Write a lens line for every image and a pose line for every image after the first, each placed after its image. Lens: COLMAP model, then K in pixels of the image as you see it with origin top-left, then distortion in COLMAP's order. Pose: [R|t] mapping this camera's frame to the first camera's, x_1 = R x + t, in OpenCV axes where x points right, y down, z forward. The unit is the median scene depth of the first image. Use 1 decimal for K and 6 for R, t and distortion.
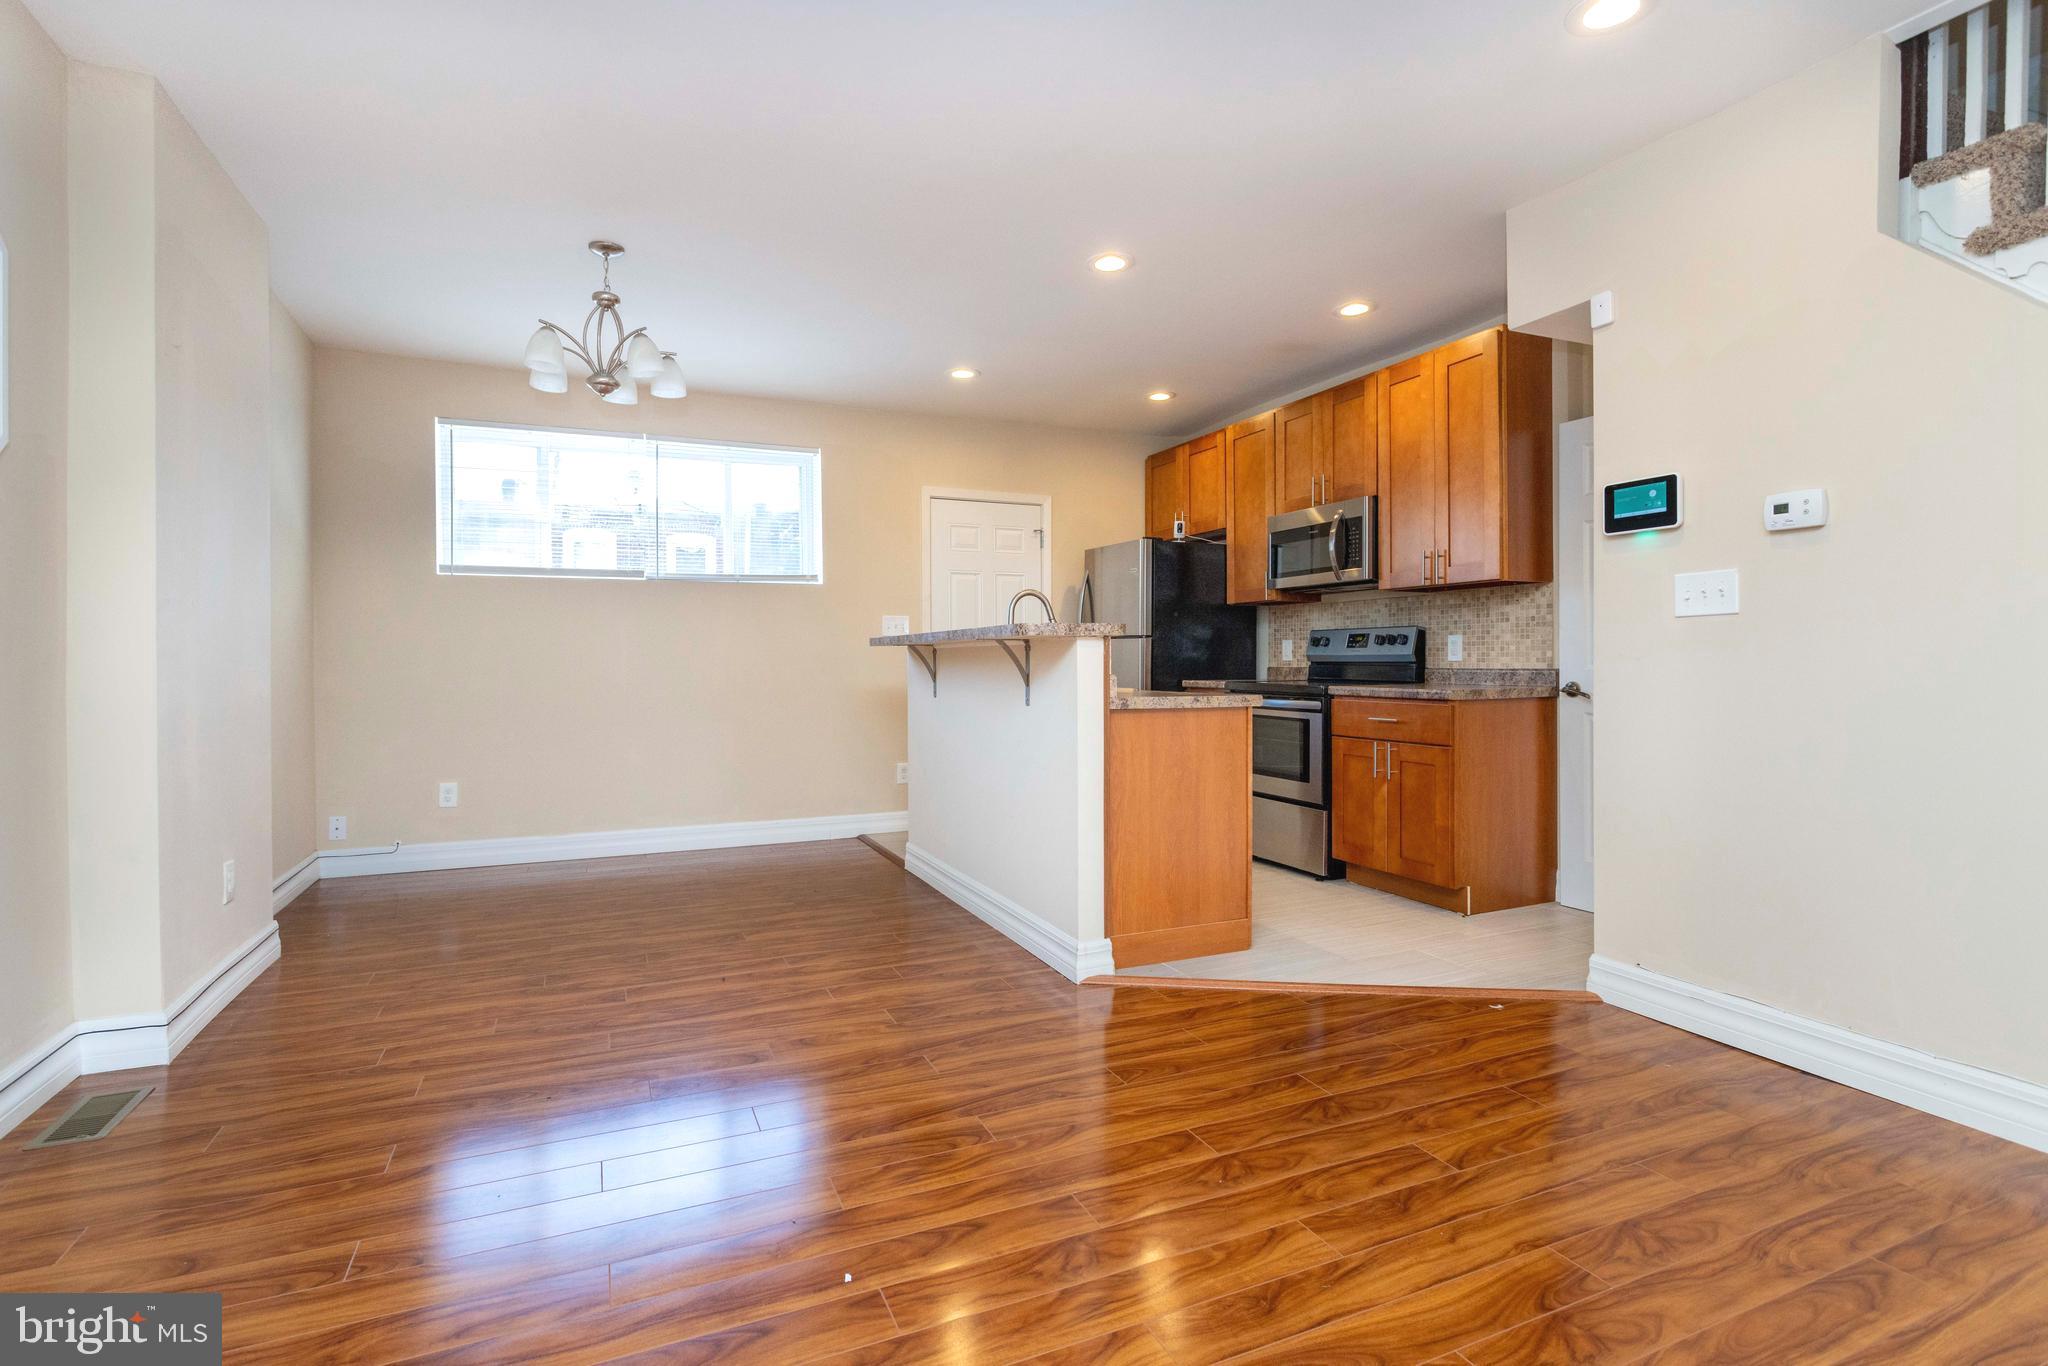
lens RADIAL K [[974.8, 0, 1026.1], [0, 974.8, 674.0], [0, 0, 1]] dist [0.002587, -0.000051]
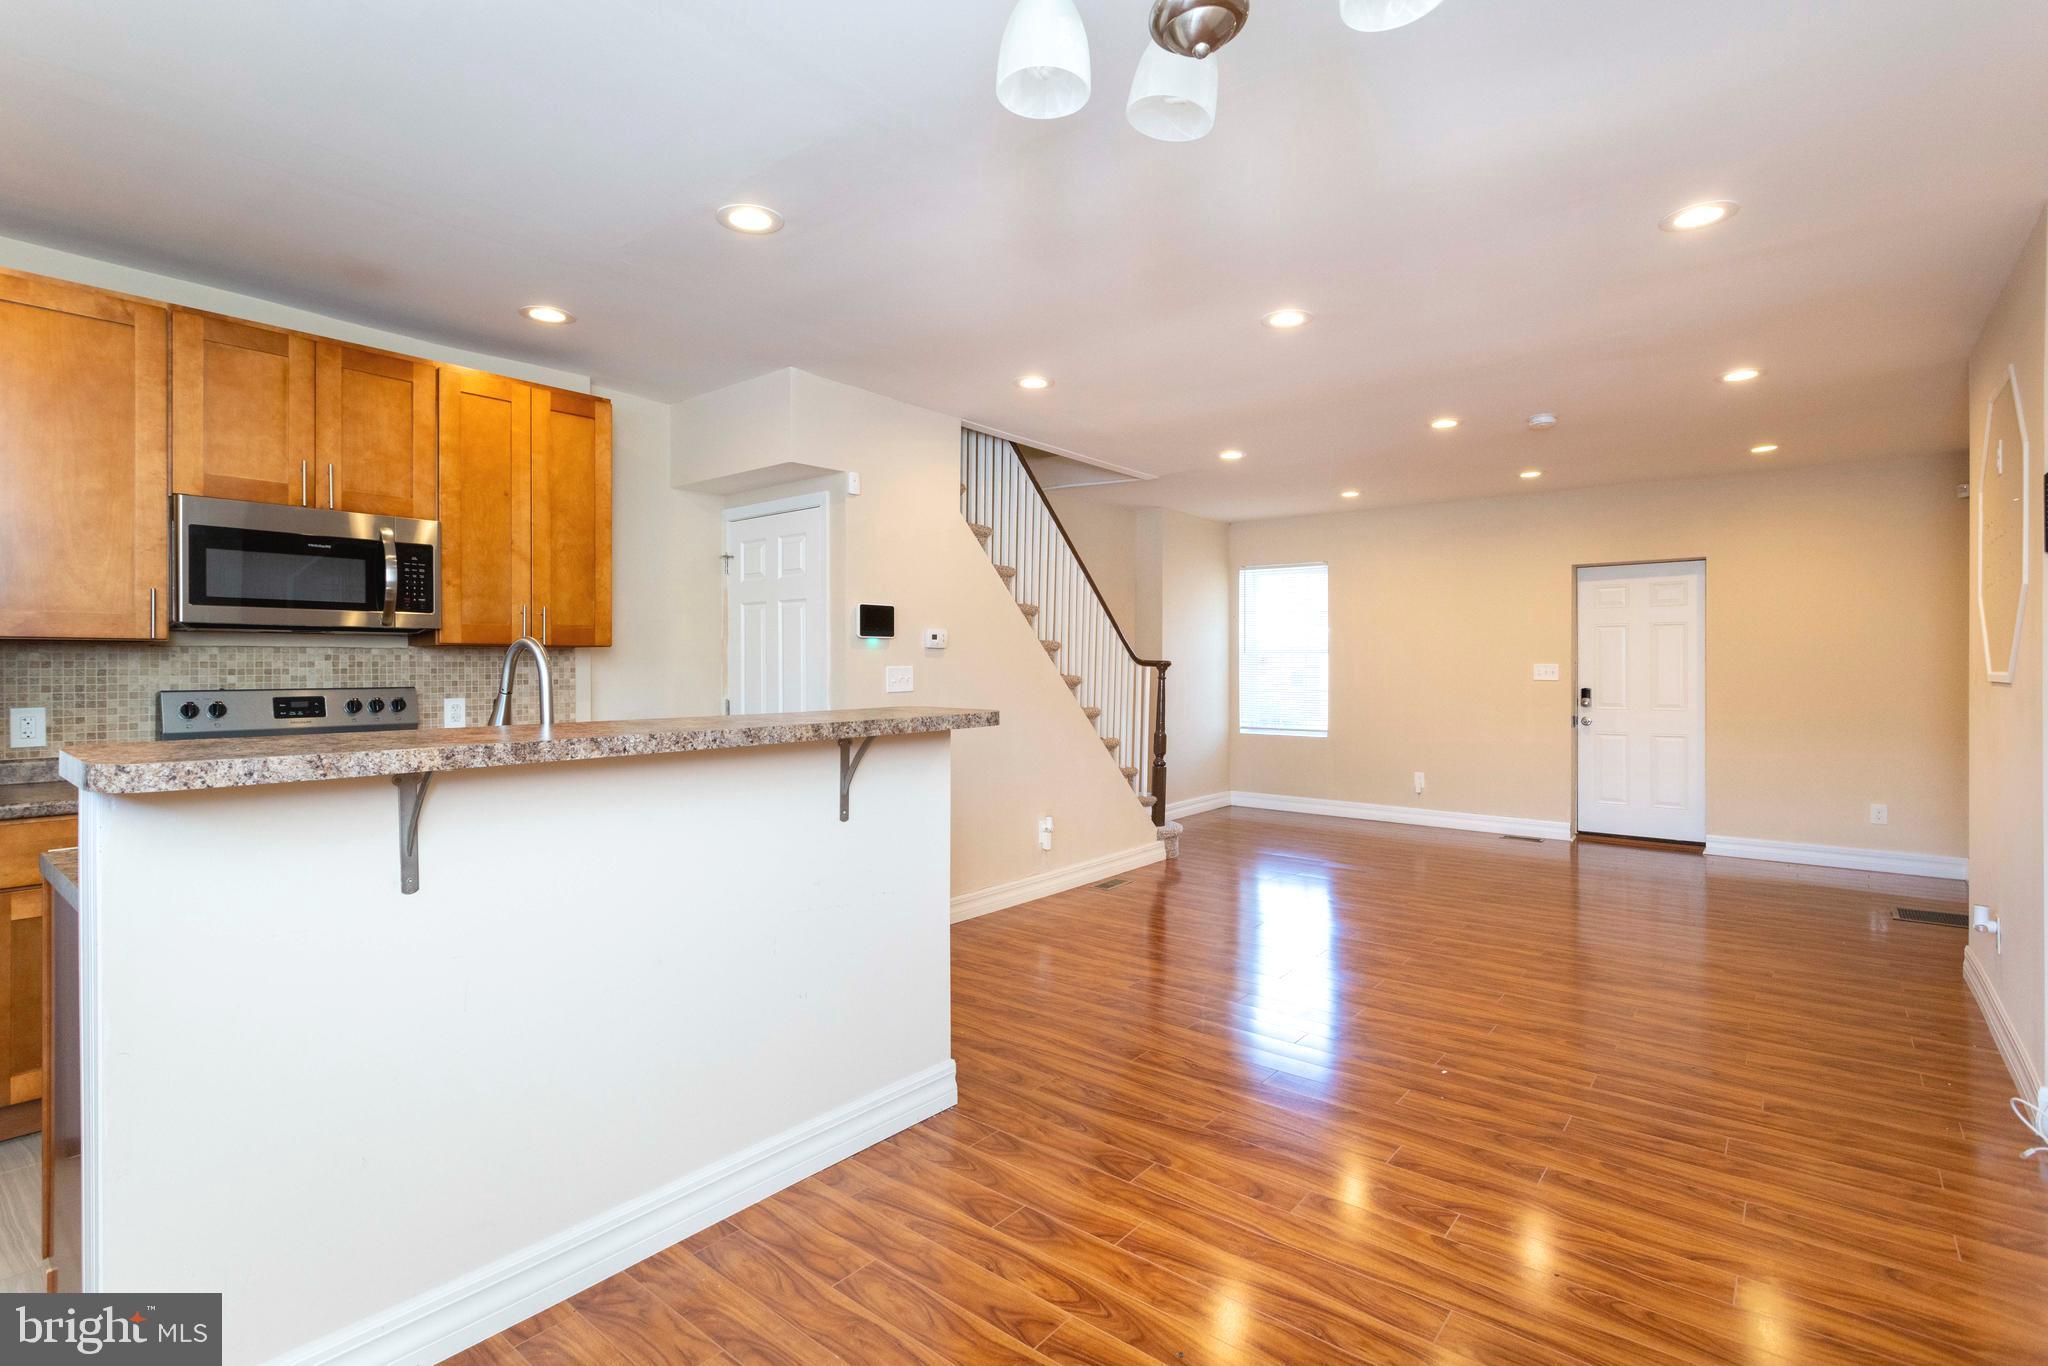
lens RADIAL K [[974.8, 0, 1022.3], [0, 974.8, 677.8], [0, 0, 1]] dist [0.002587, -0.000051]
pose [[-0.451000, -0.004349, 0.892513, -0.831042], [0.015402, 0.999801, 0.012655, -0.093092], [-0.892391, 0.019454, -0.450843, 1.433959]]
